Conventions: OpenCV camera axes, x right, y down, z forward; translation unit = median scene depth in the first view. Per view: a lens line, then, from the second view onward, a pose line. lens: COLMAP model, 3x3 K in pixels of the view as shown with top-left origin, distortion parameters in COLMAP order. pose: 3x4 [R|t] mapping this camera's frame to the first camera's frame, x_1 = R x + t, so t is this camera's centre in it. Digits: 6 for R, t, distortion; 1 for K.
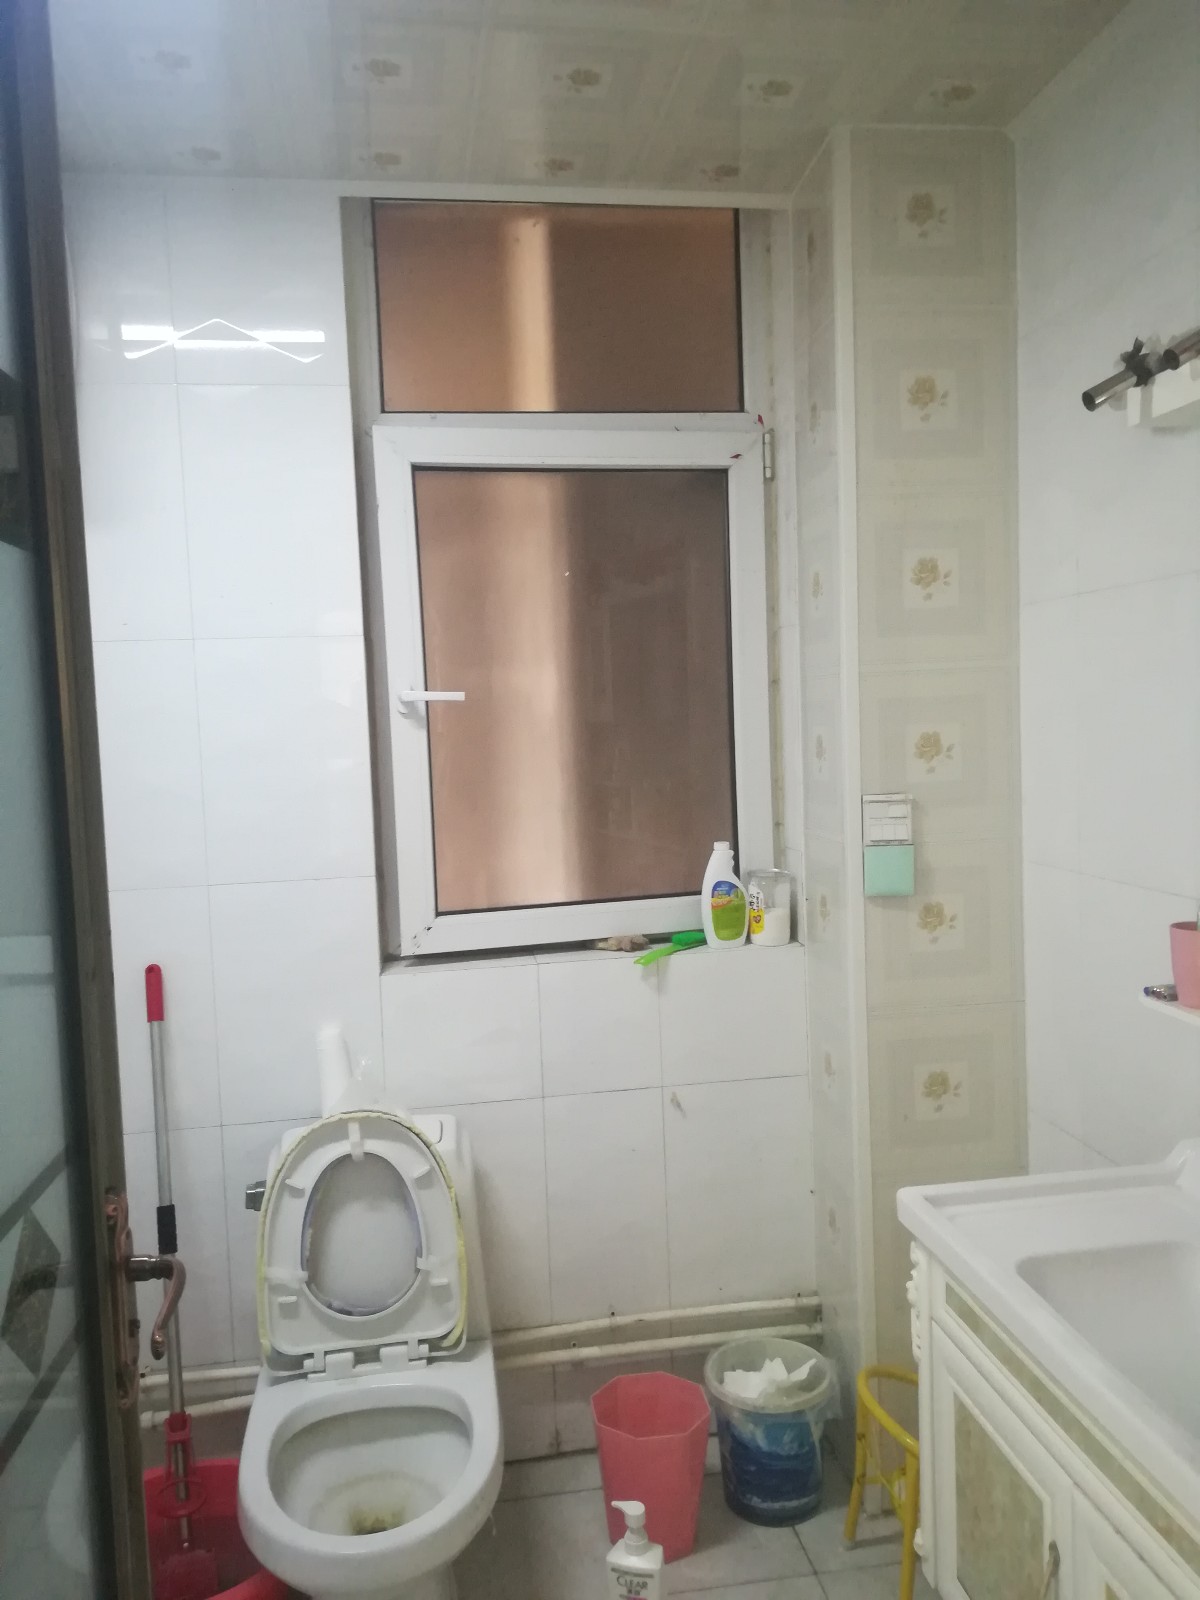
lens RADIAL K [[1218.1, 0, 602.8], [0, 1218.1, 801.7], [0, 0, 1]] dist [0.061149, -0.067164]
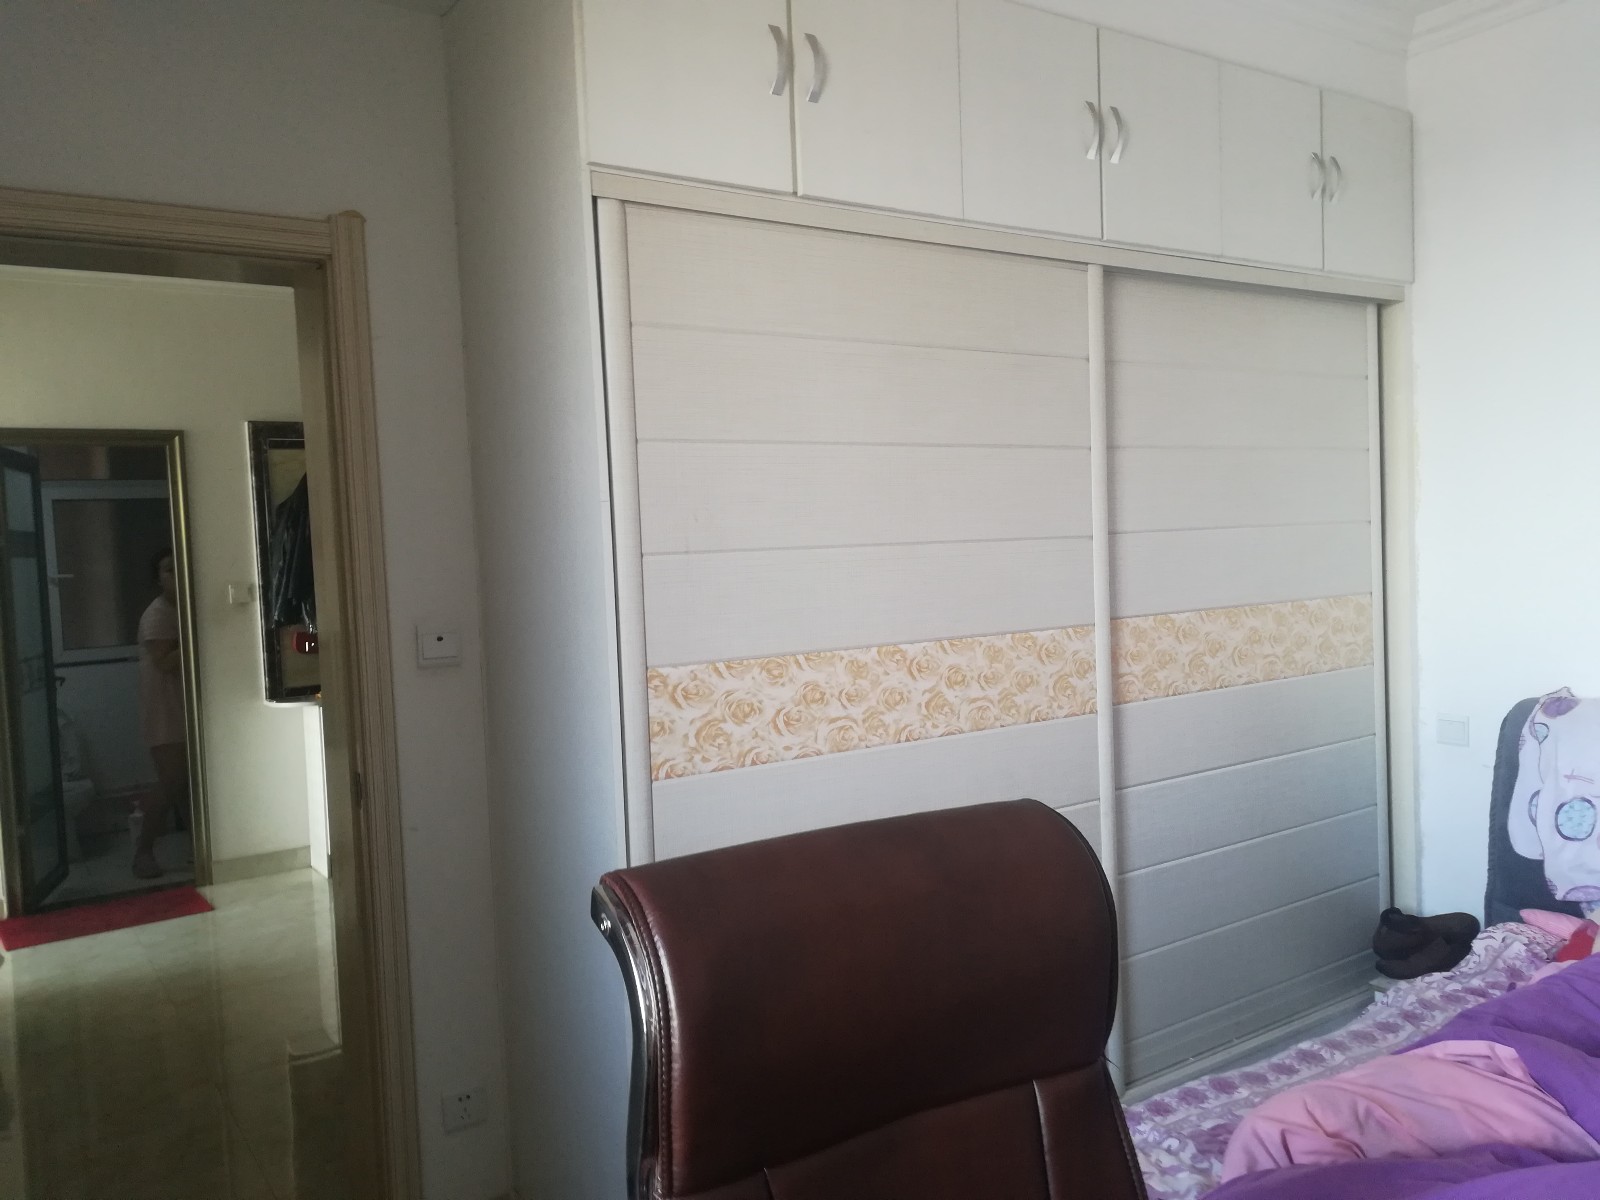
lens RADIAL K [[1218.1, 0, 798.1], [0, 1218.1, 602.0], [0, 0, 1]] dist [0.061149, -0.067164]
pose [[0.897607, -0.018610, 0.440404, 0.147763], [0.034325, 0.999026, -0.027743, 0.122725], [-0.439458, 0.040019, 0.897371, -2.523268]]
